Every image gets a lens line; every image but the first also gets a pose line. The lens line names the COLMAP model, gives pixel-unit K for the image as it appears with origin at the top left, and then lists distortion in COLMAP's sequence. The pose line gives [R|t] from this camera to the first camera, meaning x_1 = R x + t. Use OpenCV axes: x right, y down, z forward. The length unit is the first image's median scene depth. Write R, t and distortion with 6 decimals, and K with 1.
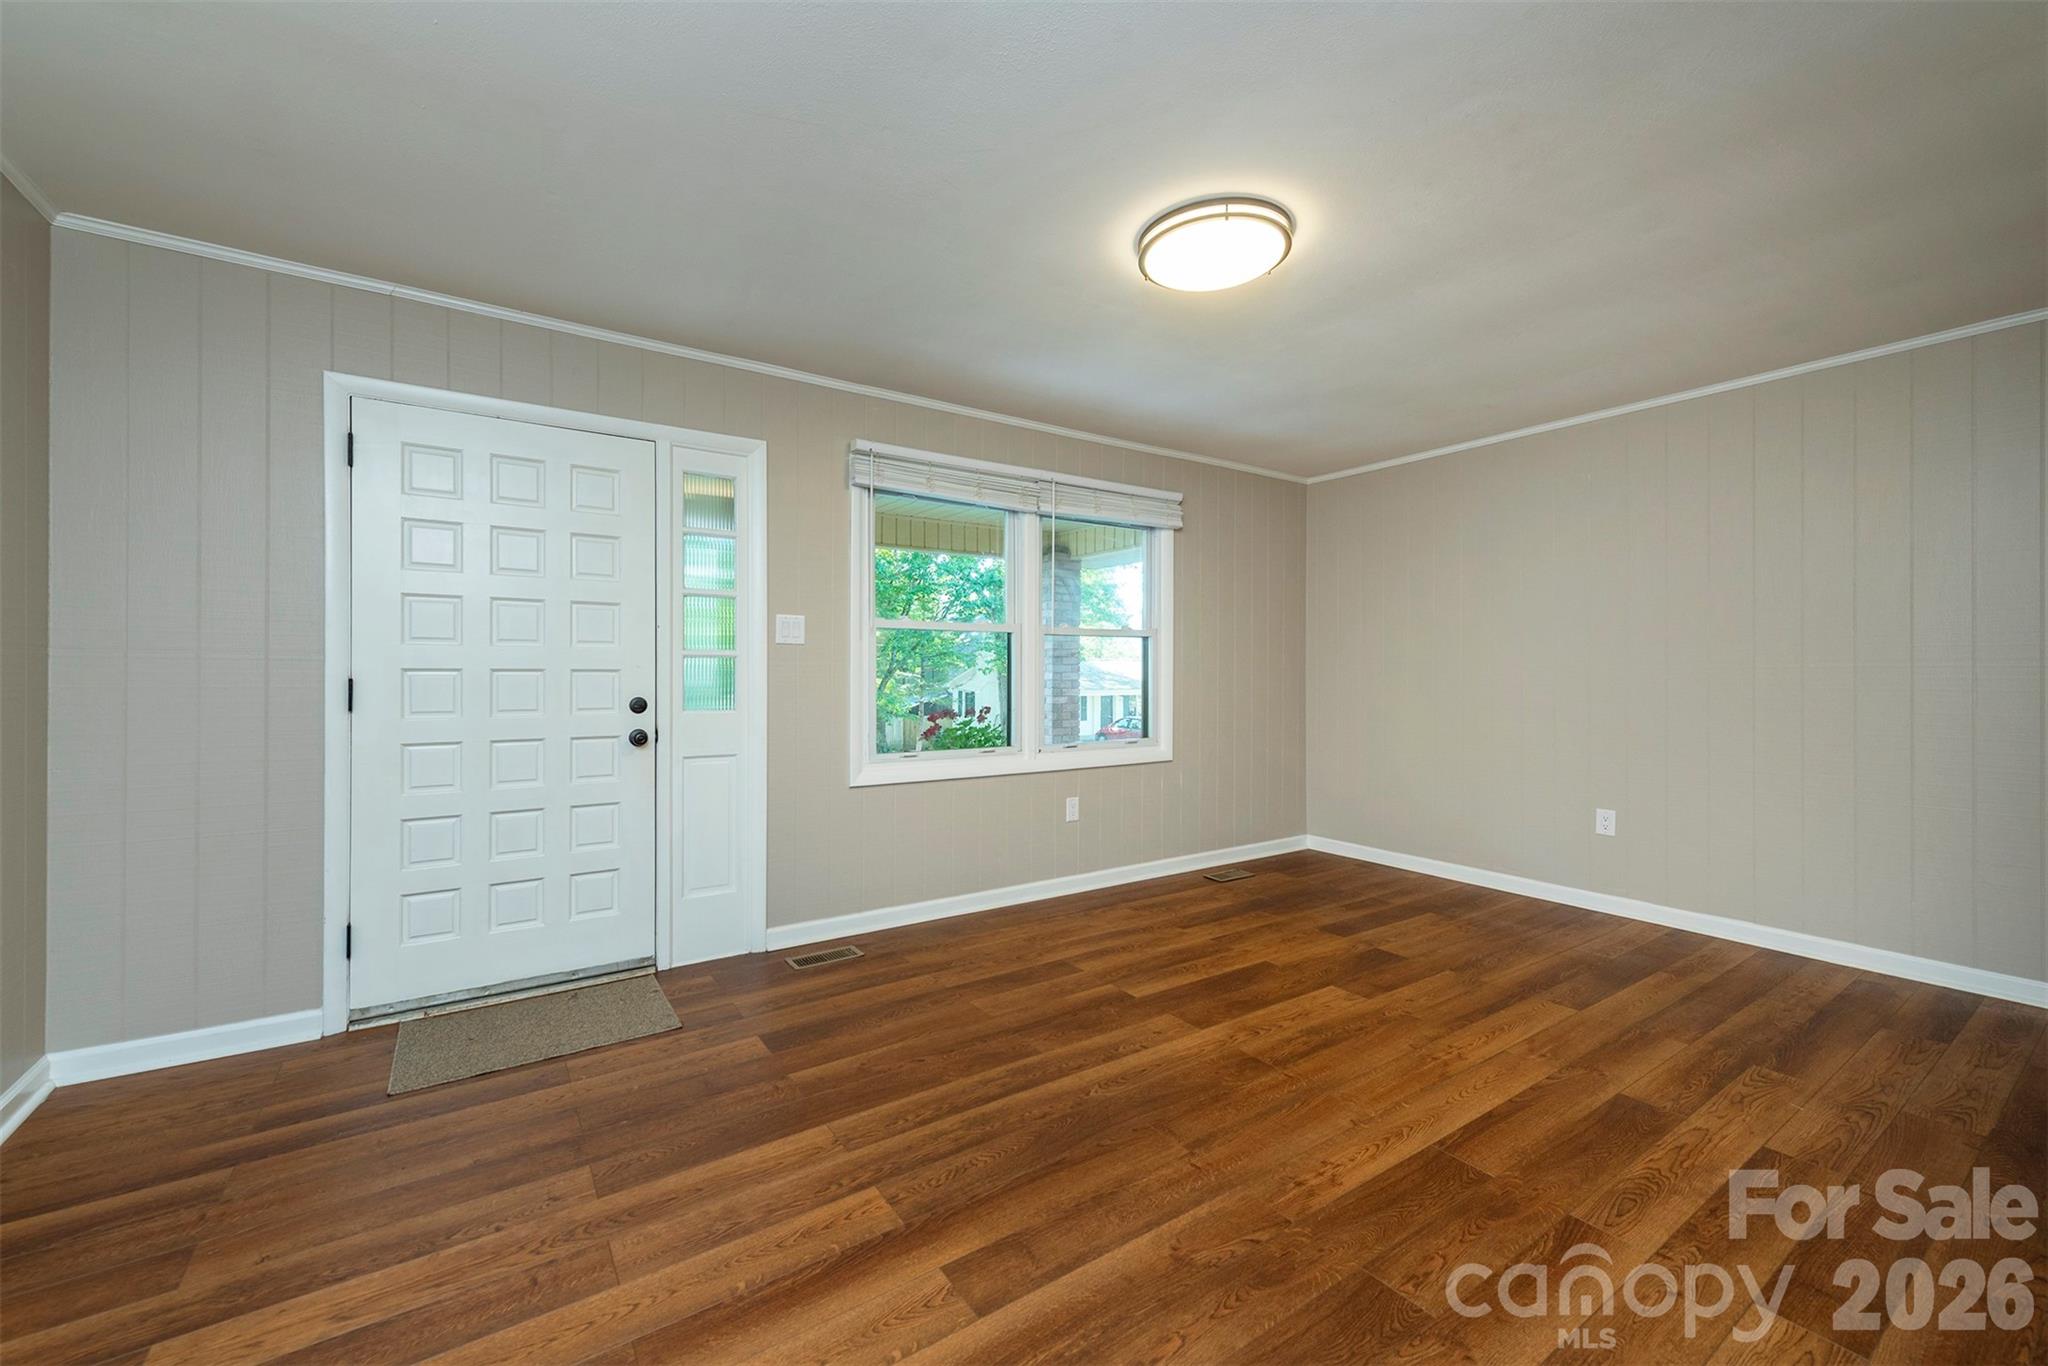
lens RADIAL K [[815.2, 0, 1020.2], [0, 815.2, 675.7], [0, 0, 1]] dist [0.009782, -0.002375]
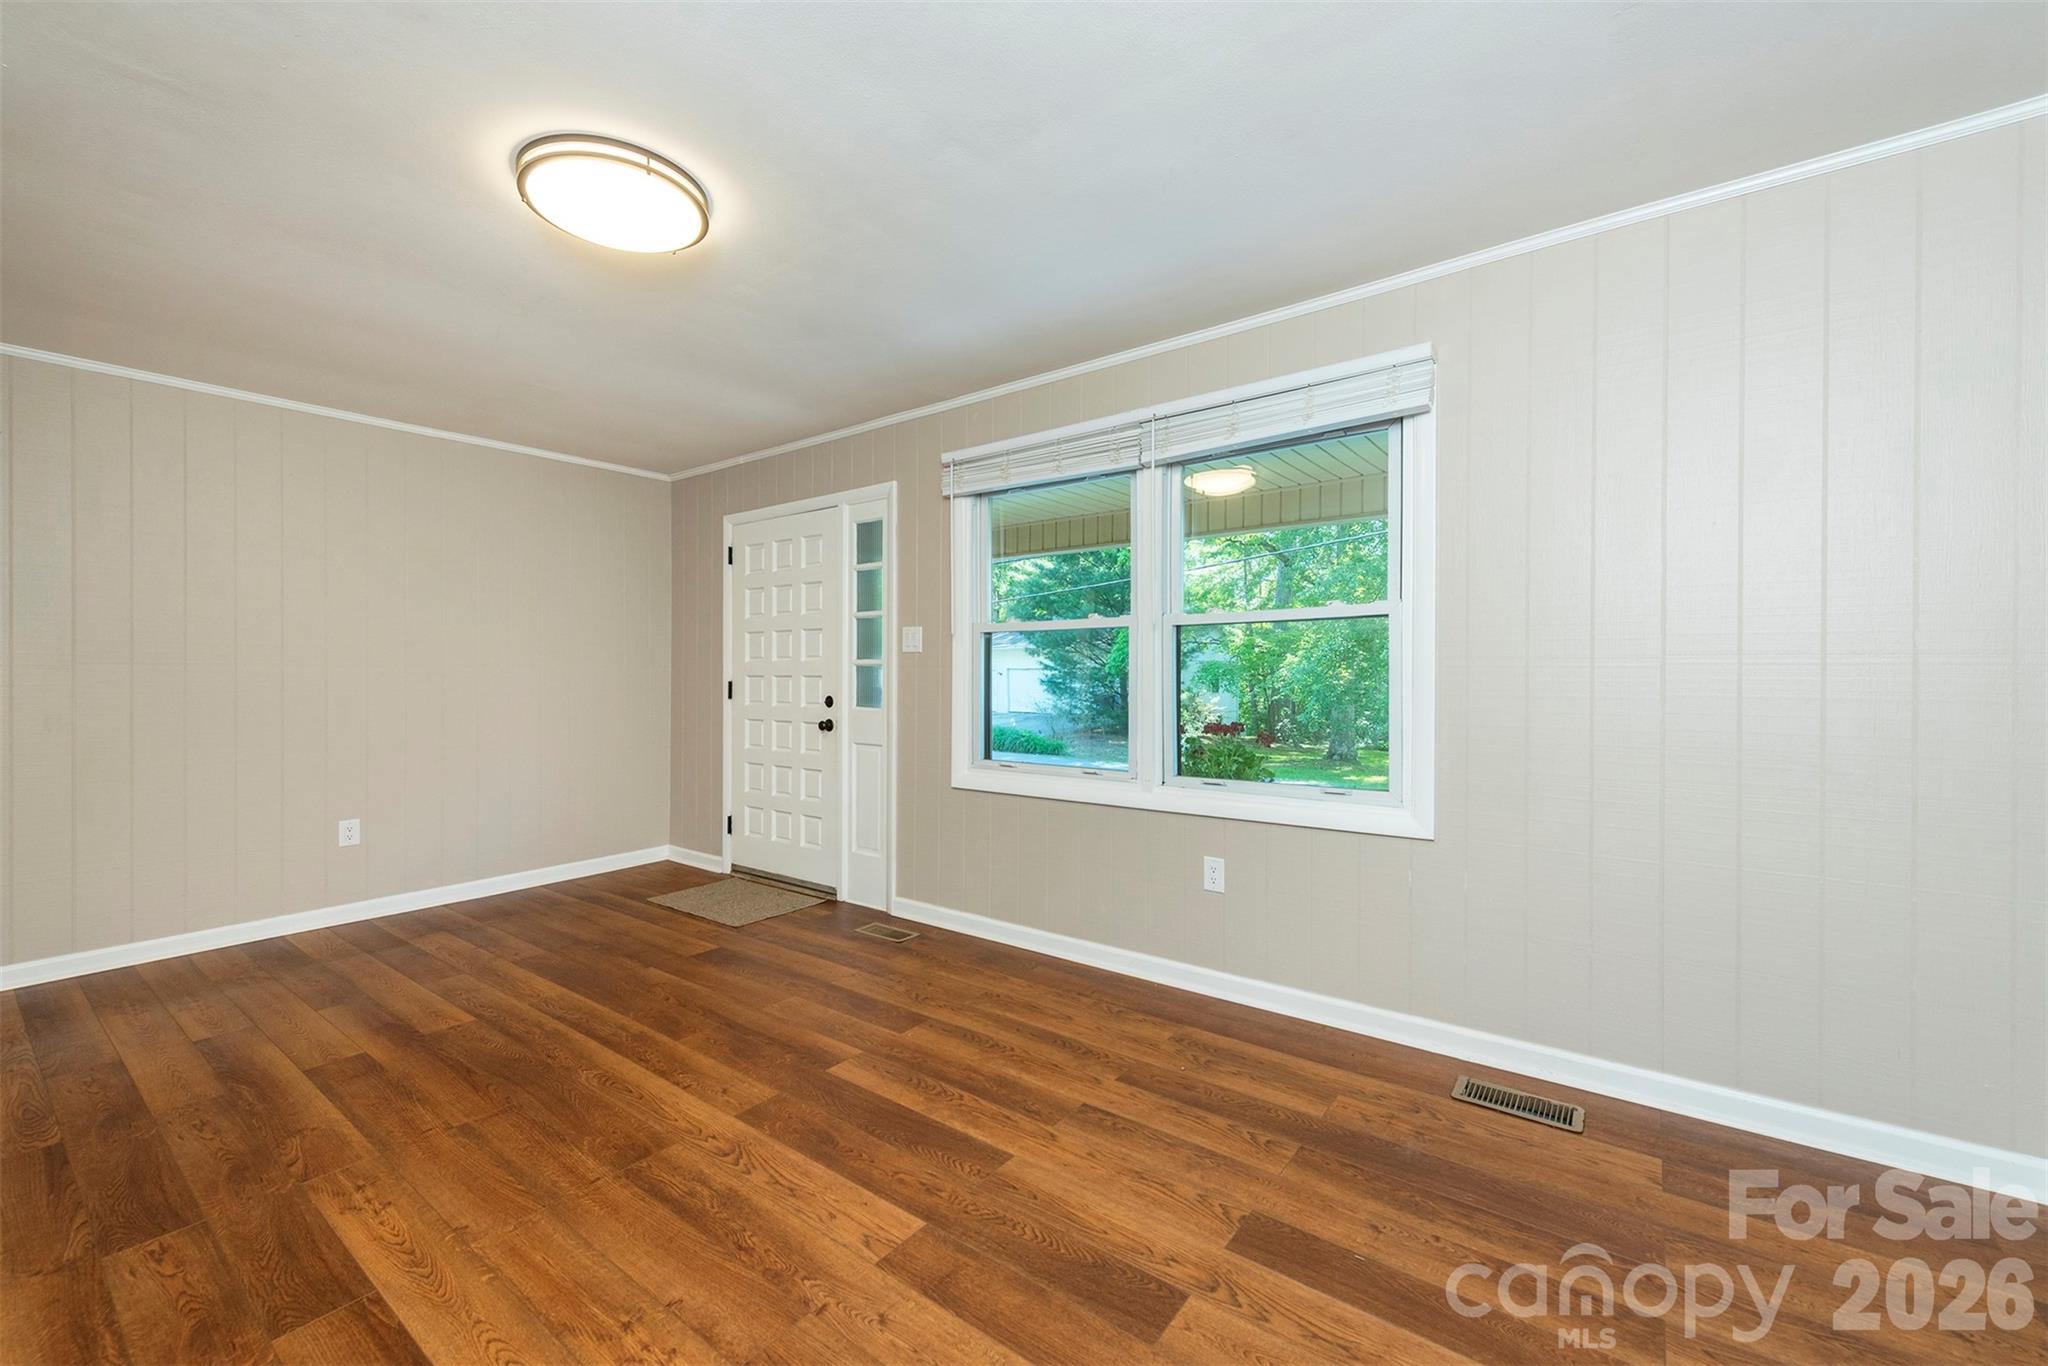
lens RADIAL K [[815.2, 0, 1018.5], [0, 815.2, 679.2], [0, 0, 1]] dist [0.009782, -0.002375]
pose [[0.324454, 0.004902, -0.945889, 1.076576], [-0.001897, 0.999988, 0.004532, -0.009137], [0.945899, 0.000324, 0.324460, 0.993094]]
